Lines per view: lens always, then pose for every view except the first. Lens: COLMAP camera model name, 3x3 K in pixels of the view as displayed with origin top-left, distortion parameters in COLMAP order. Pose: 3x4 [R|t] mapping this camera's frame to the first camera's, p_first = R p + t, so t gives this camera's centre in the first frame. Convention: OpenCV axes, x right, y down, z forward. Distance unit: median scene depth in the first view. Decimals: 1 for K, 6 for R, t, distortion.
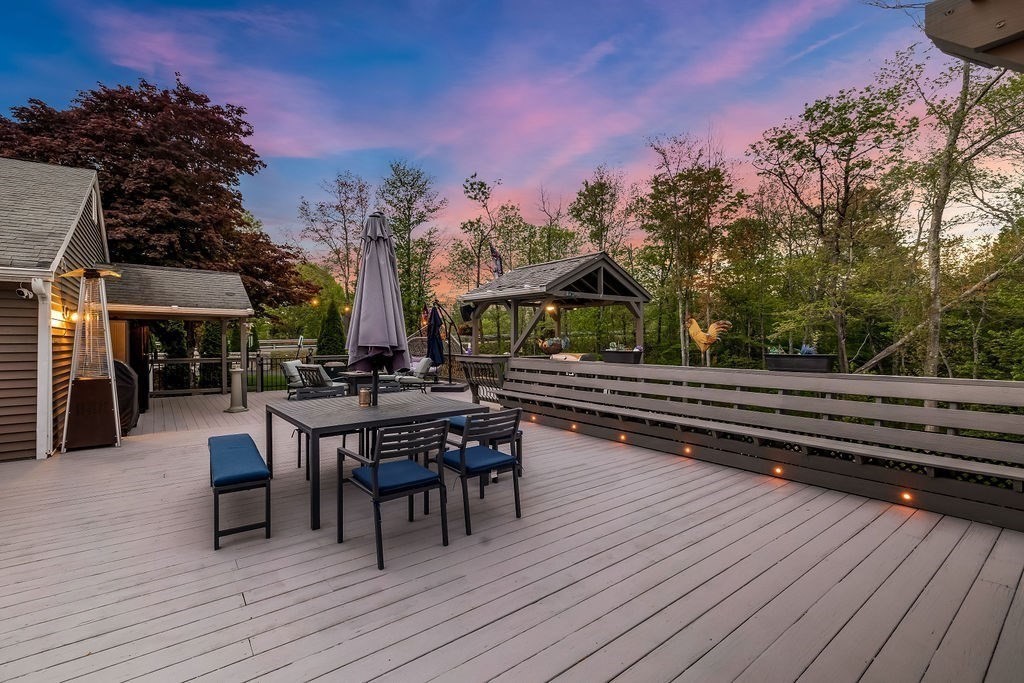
lens RADIAL K [[441.4, 0, 513.8], [0, 441.4, 340.7], [0, 0, 1]] dist [-0.001226, -0.000358]
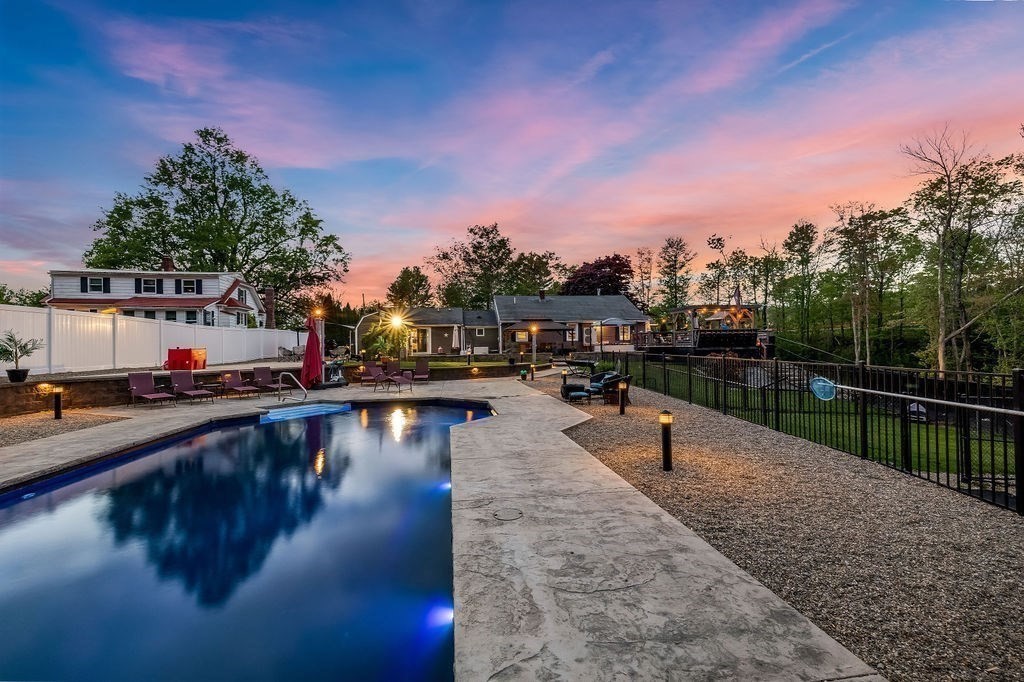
lens RADIAL K [[441.4, 0, 516.6], [0, 441.4, 341.9], [0, 0, 1]] dist [-0.001226, -0.000358]
pose [[0.864096, -0.021135, -0.502882, 0.096259], [0.019068, 0.999775, -0.009253, 0.033796], [0.502965, -0.001594, 0.864305, -0.824592]]
